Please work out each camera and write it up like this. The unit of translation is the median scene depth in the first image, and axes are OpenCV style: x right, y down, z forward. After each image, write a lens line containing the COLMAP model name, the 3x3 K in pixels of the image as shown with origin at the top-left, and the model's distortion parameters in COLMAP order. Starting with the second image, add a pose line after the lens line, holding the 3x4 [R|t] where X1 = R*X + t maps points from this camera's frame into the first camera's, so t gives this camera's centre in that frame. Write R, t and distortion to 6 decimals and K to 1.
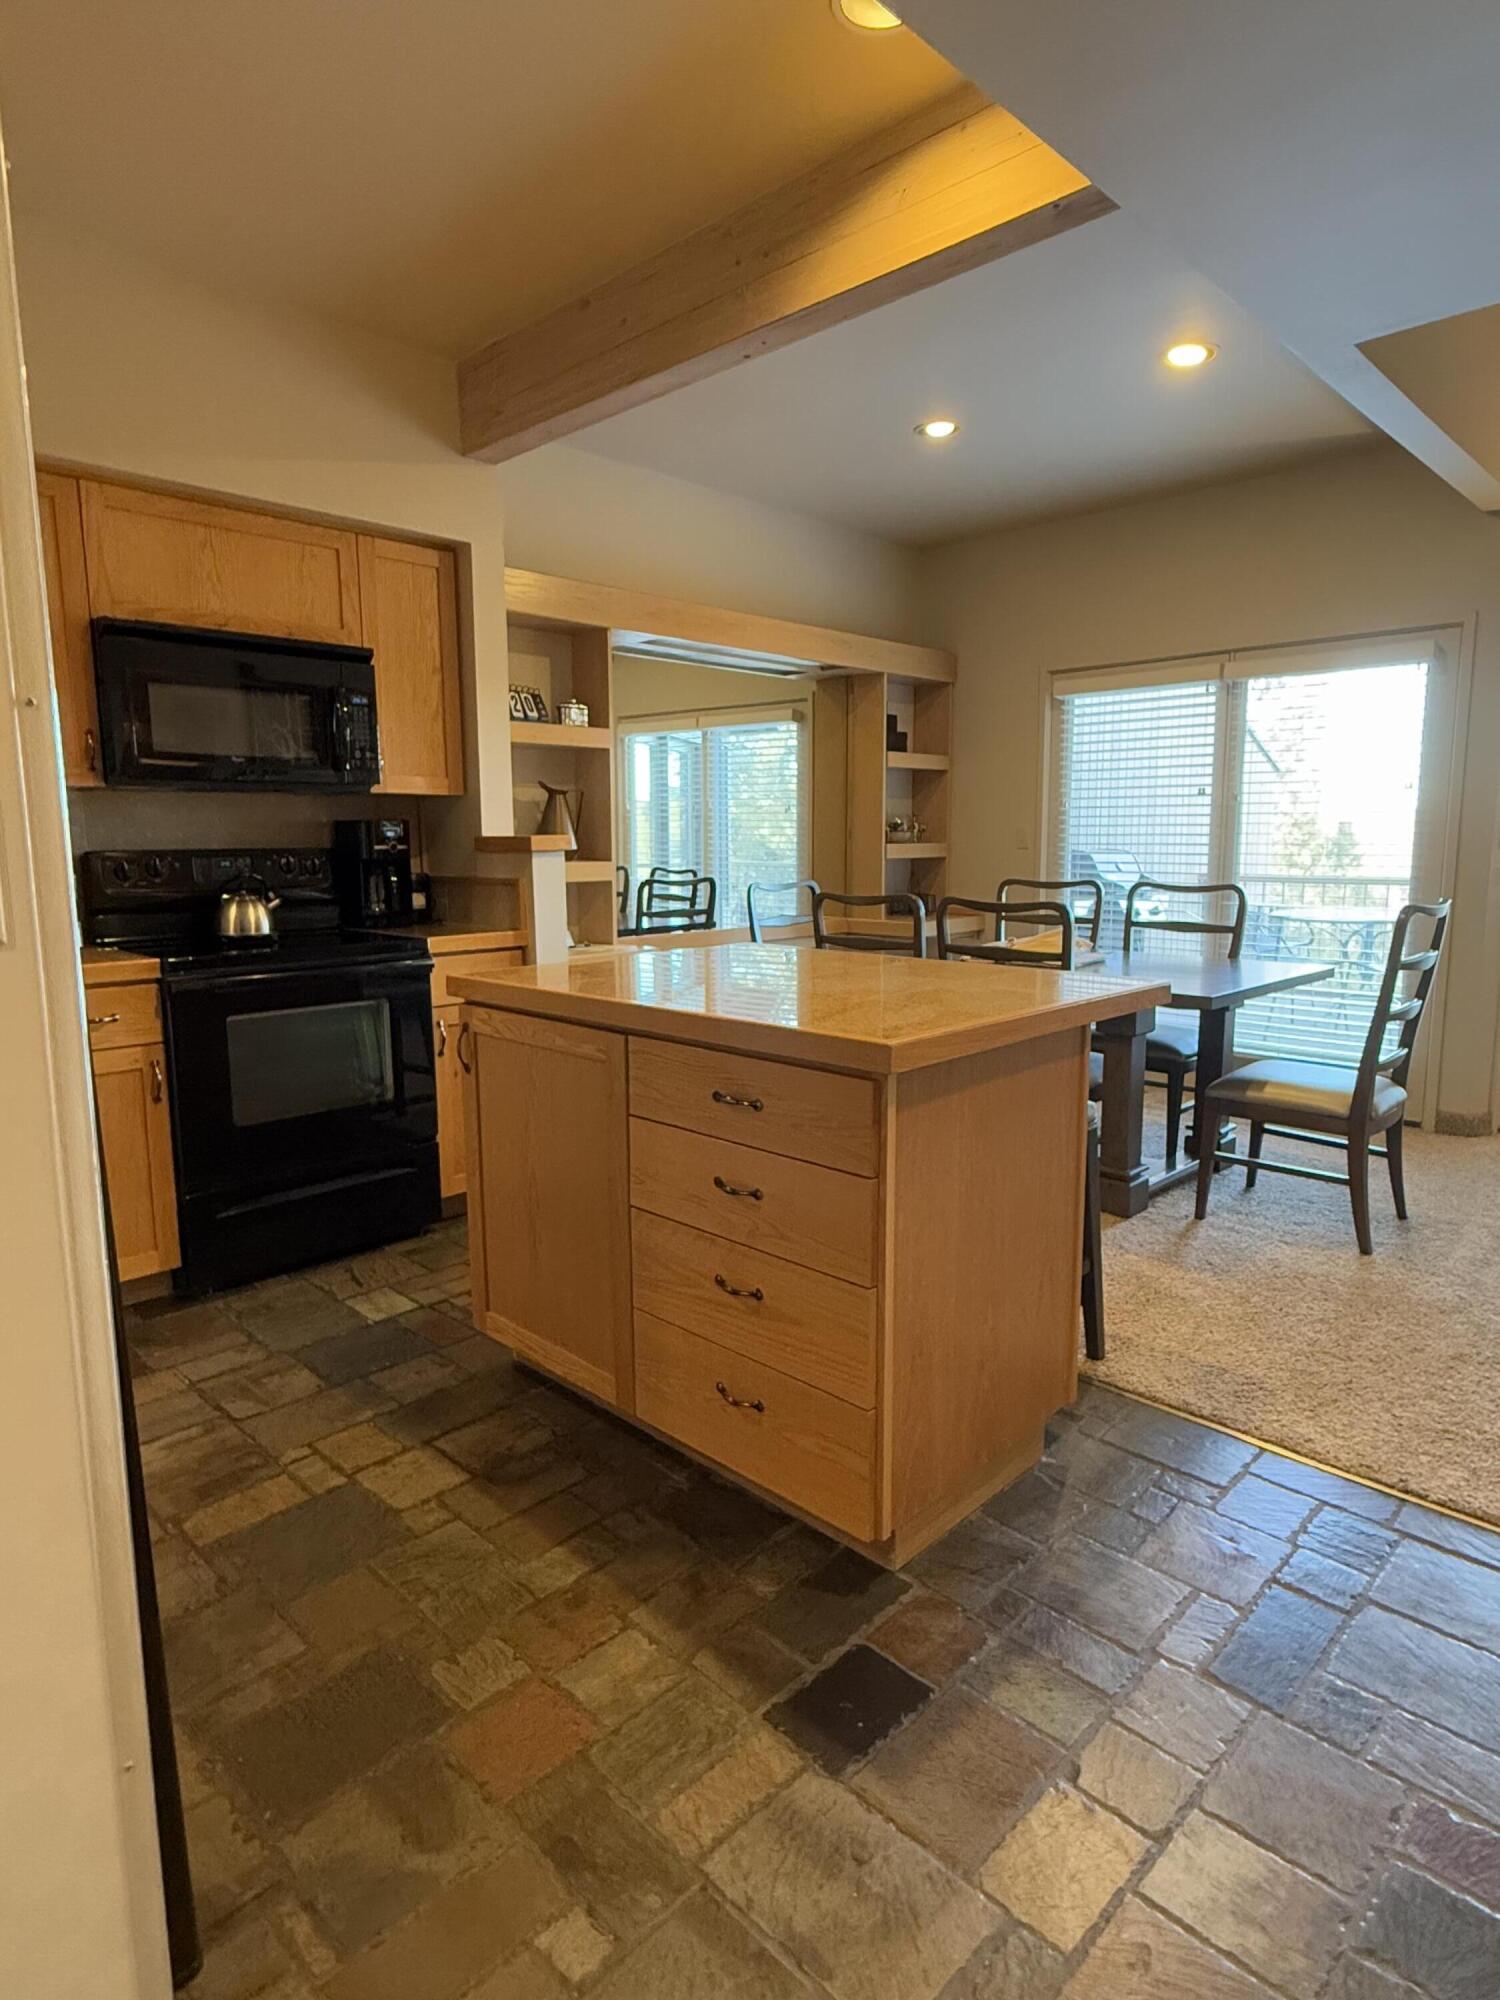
lens RADIAL K [[1127.0, 0, 750.0], [0, 1127.0, 1000.0], [0, 0, 1]] dist [0.005453, 0.000826]
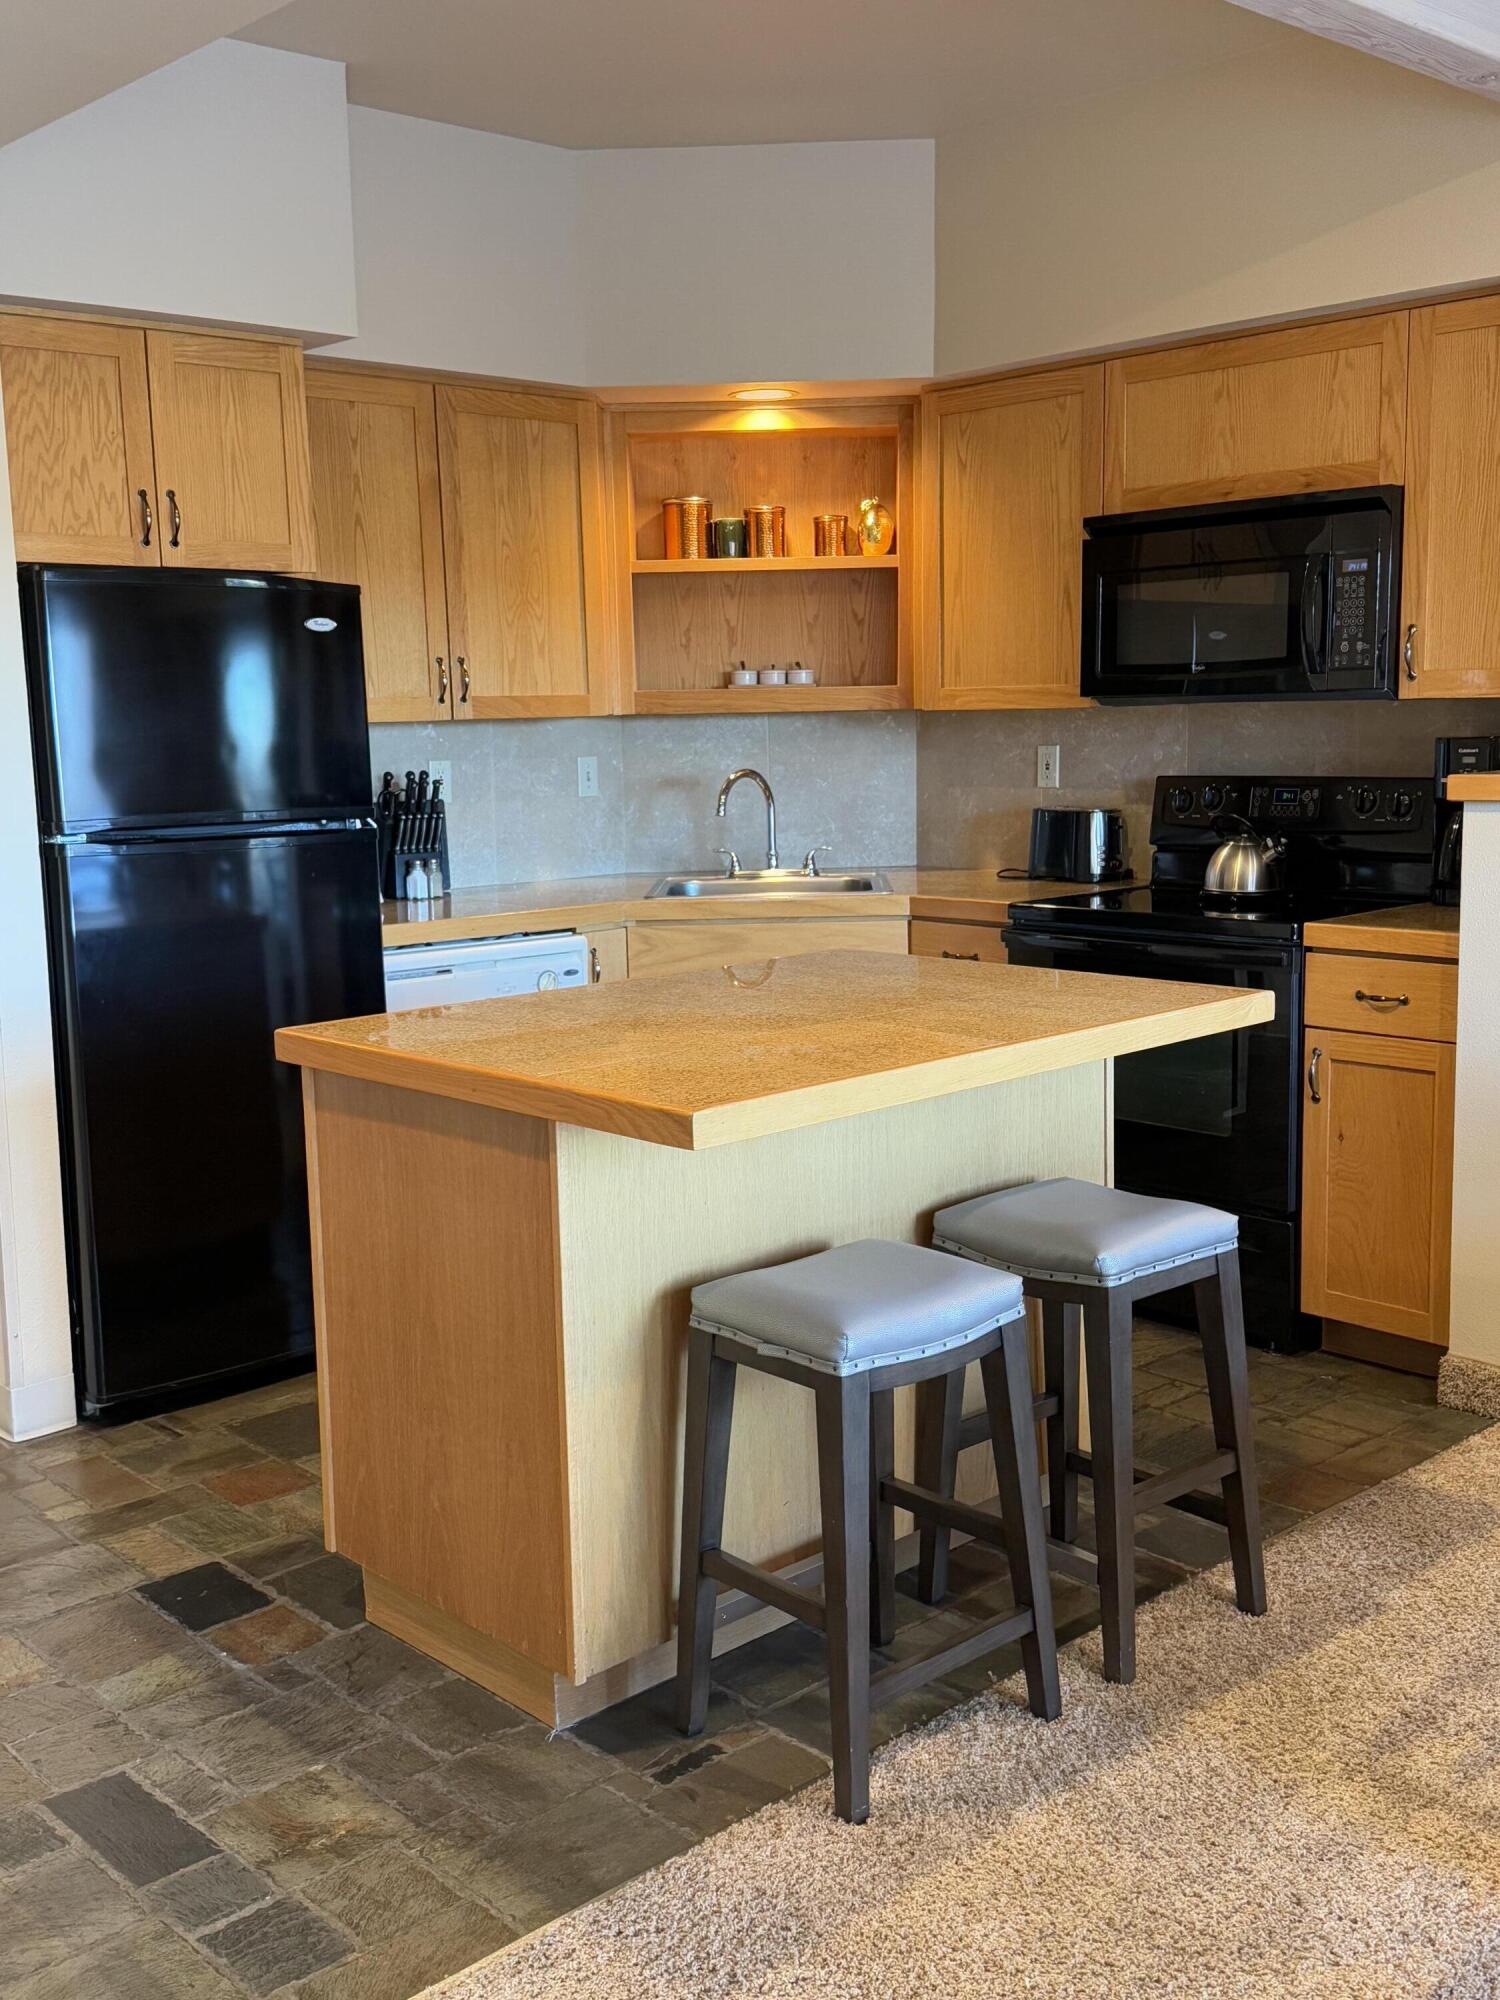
lens RADIAL K [[2000.4, 0, 750.0], [0, 2000.4, 1000.0], [0, 0, 1]] dist [0.083473, -0.001180]
pose [[-0.044989, 0.152676, -0.987252, 1.030051], [-0.126208, 0.979465, 0.157223, -0.176116], [0.990983, 0.131673, -0.024796, 0.796709]]
